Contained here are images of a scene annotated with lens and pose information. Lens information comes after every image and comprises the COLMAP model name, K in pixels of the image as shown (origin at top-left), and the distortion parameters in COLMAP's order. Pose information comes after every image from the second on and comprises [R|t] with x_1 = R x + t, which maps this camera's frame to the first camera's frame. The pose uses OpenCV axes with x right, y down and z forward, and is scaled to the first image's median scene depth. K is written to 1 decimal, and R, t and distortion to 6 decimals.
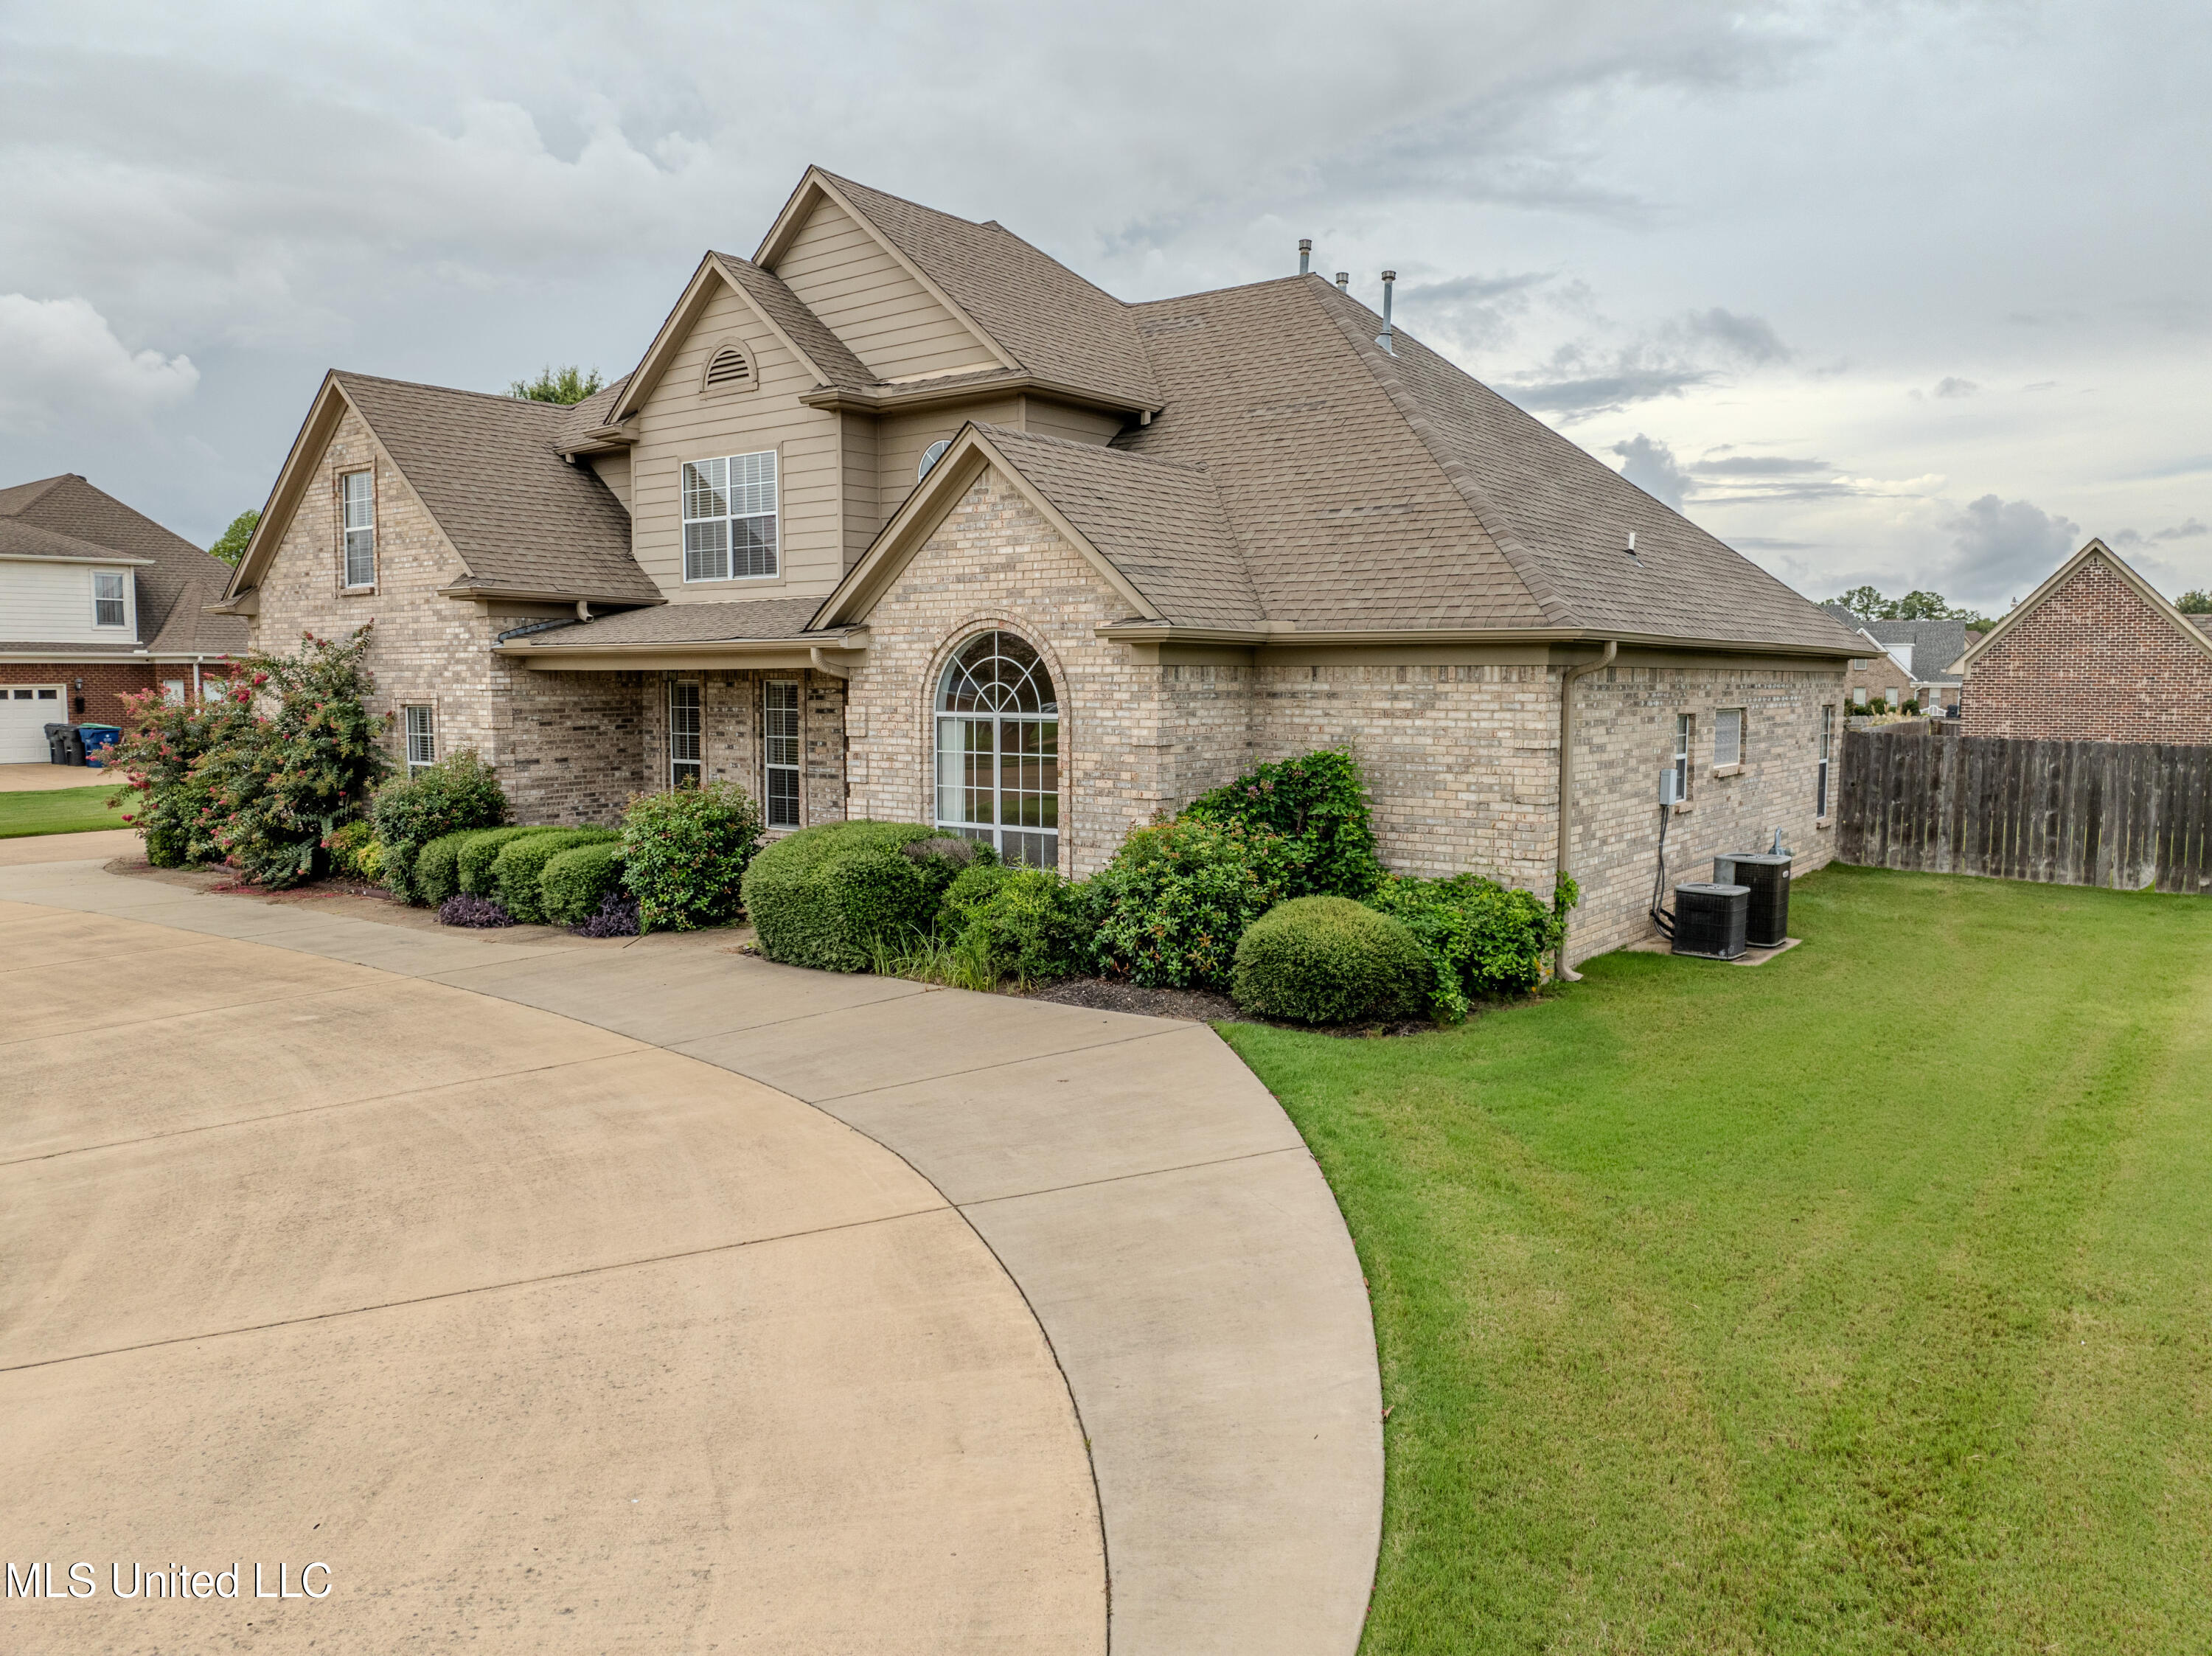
lens RADIAL K [[1563.5, 0, 1113.5], [0, 1563.5, 823.1], [0, 0, 1]] dist [-0.039533, 0.000525]
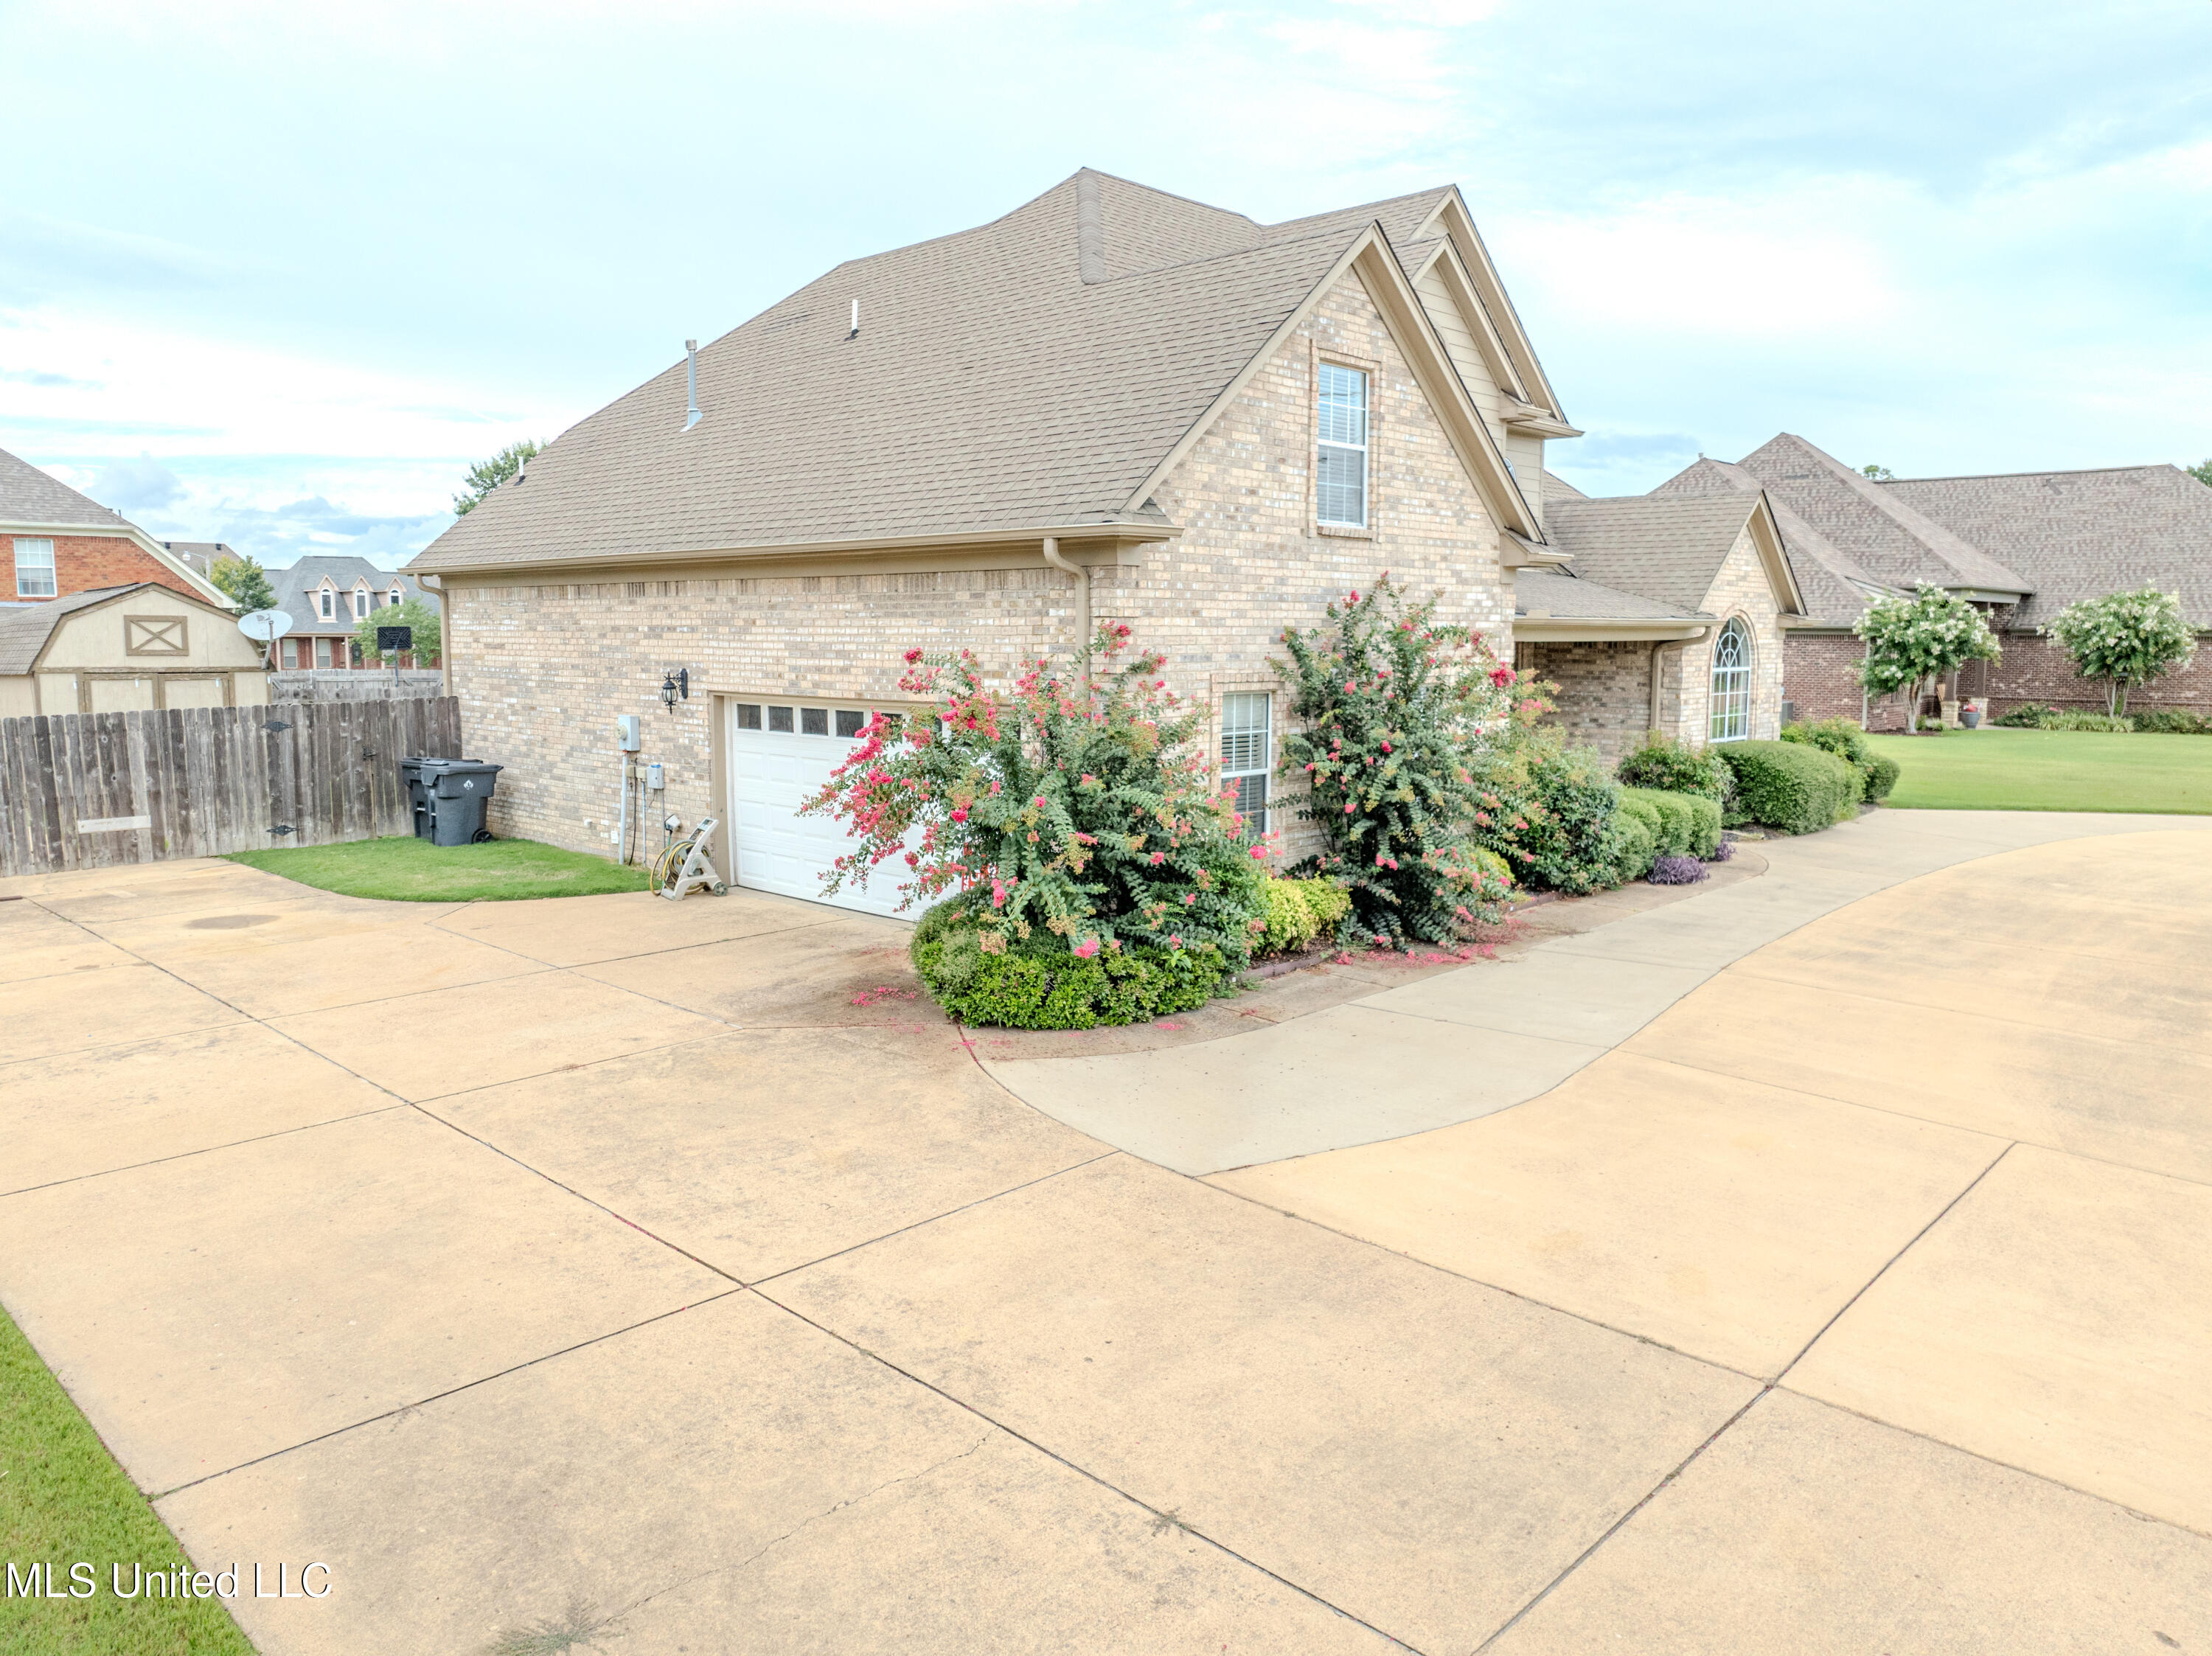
lens RADIAL K [[1563.5, 0, 1113.5], [0, 1563.5, 823.1], [0, 0, 1]] dist [-0.039533, 0.000525]
pose [[0.108227, -0.125462, 0.986177, -1.693548], [0.087836, 0.989331, 0.116224, -0.149925], [-0.990238, 0.074043, 0.118093, 1.411362]]
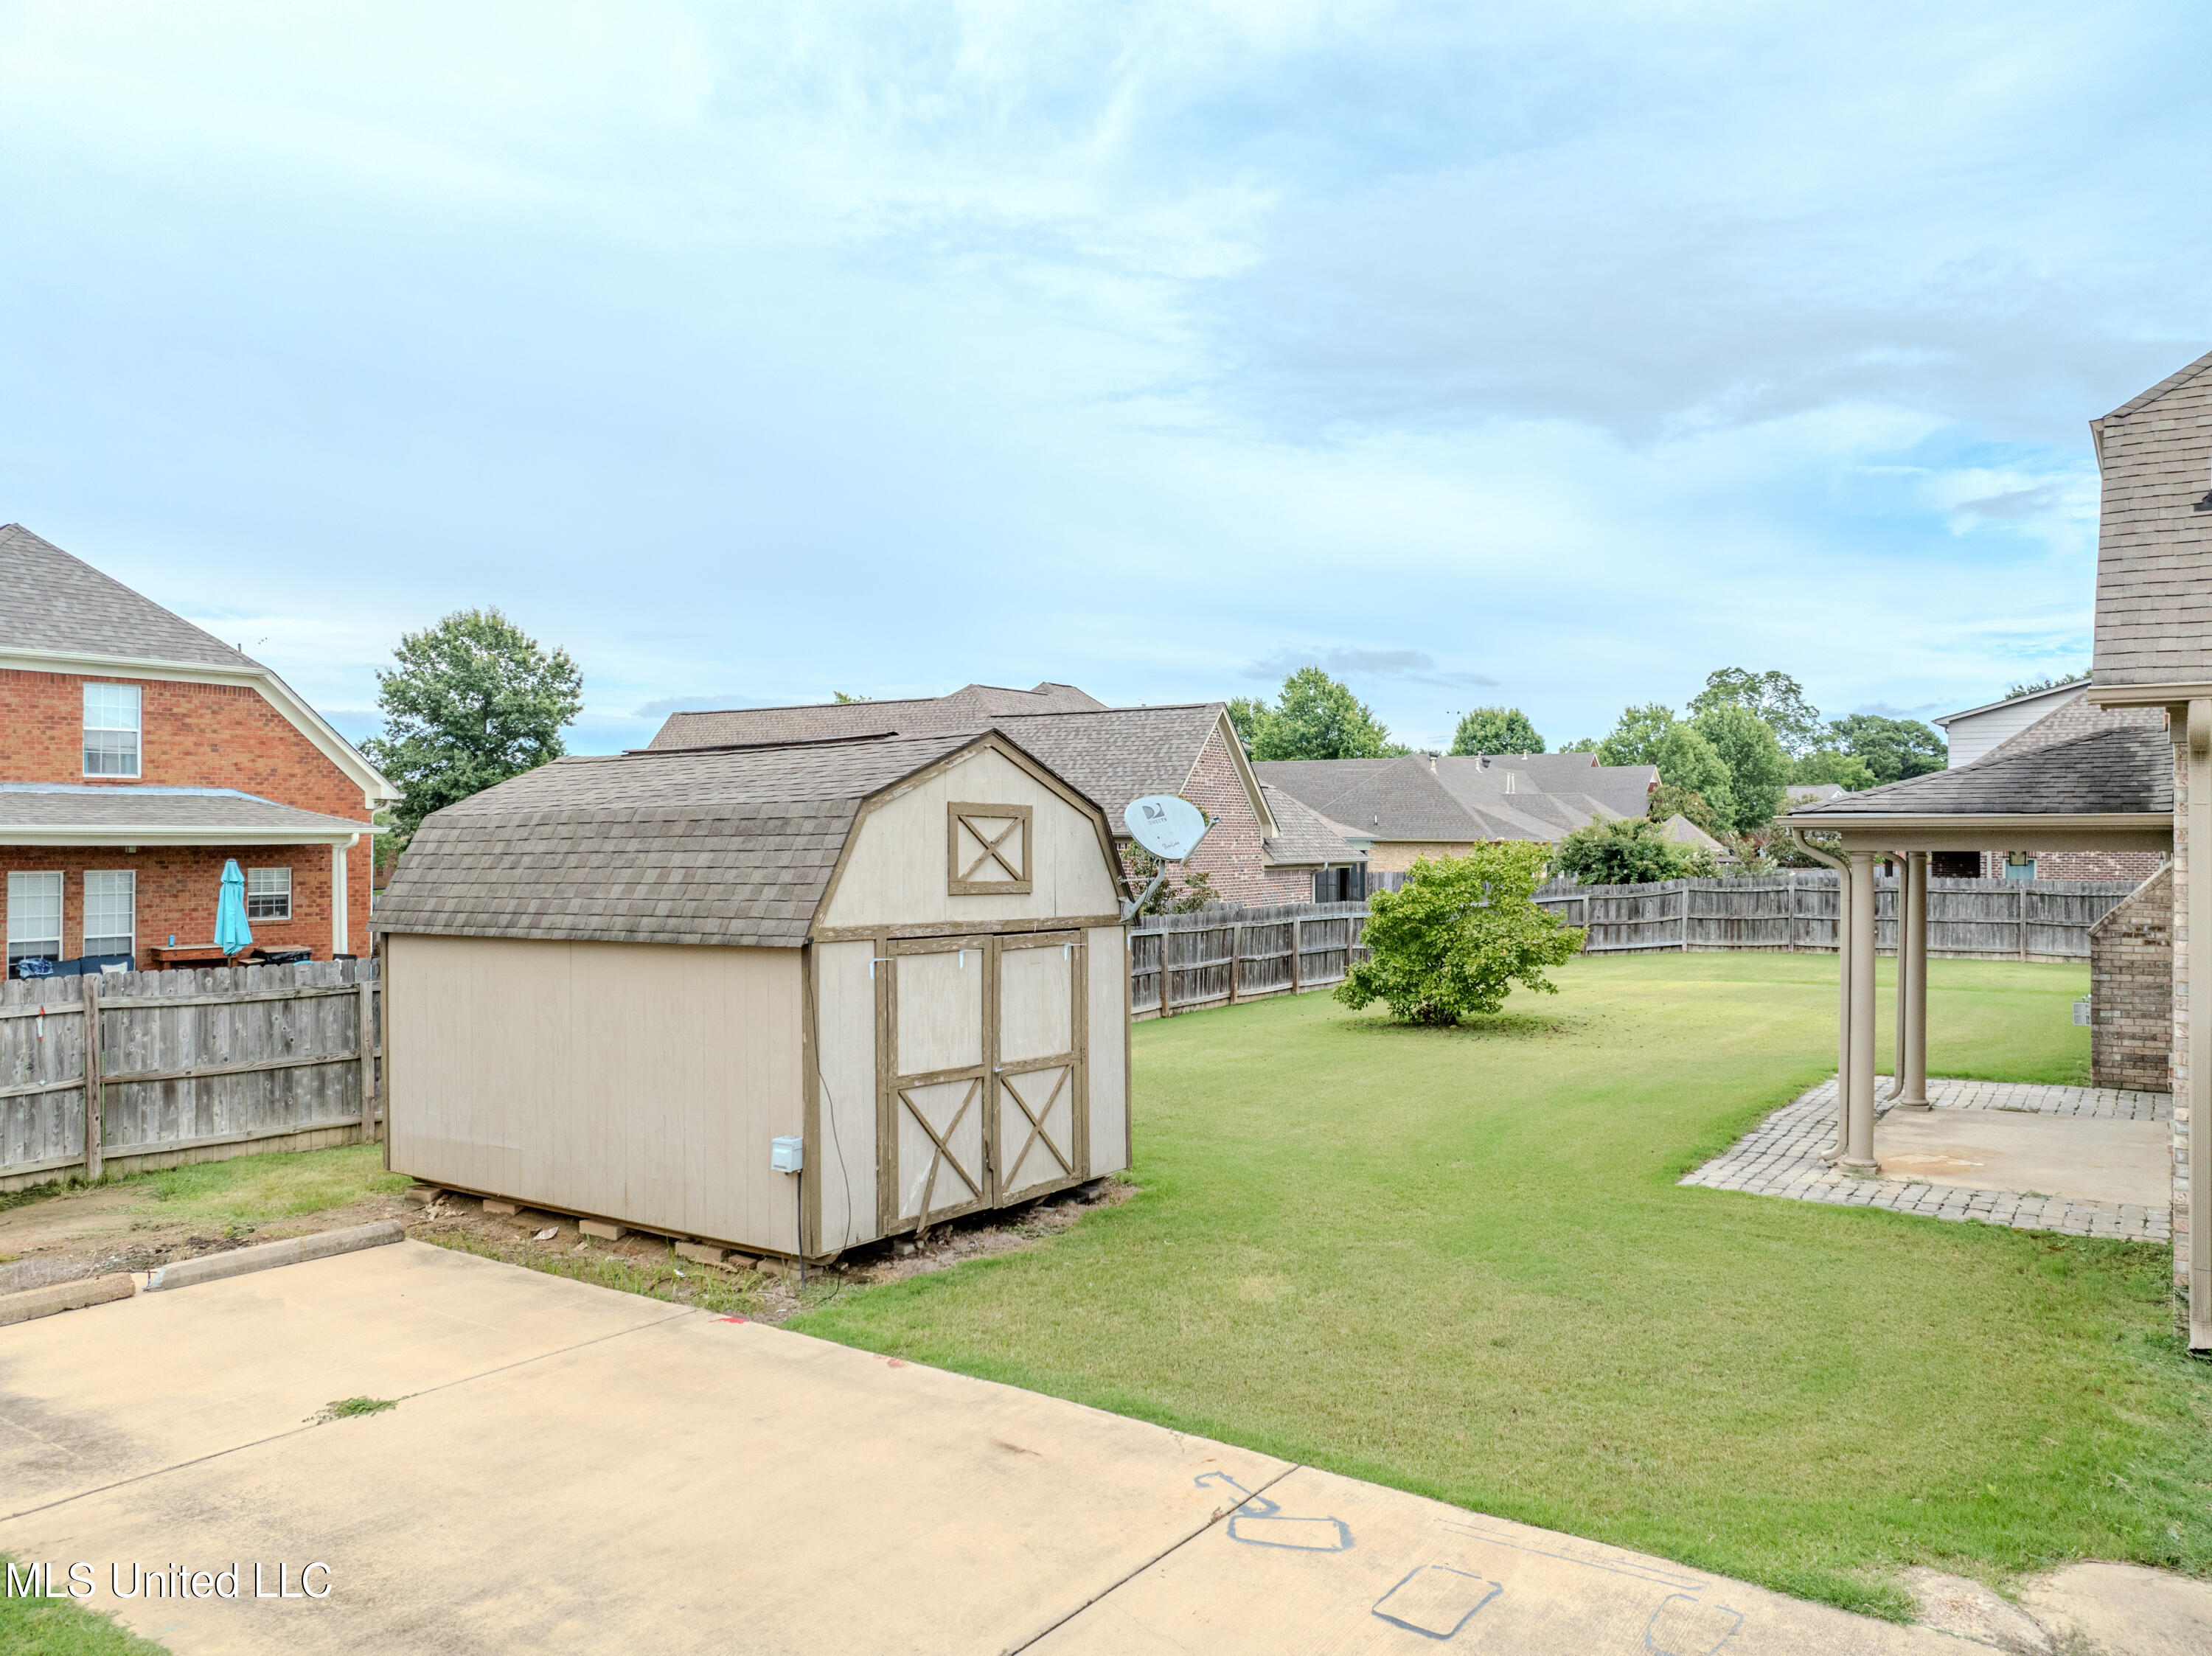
lens RADIAL K [[1563.8, 0, 1113.0], [0, 1563.8, 823.2], [0, 0, 1]] dist [-0.050554, 0.021063]
pose [[-0.045319, 0.003251, 0.998967, -0.884360], [0.086902, 0.996217, 0.000701, -0.256308], [-0.995186, 0.086844, -0.045430, 2.594993]]
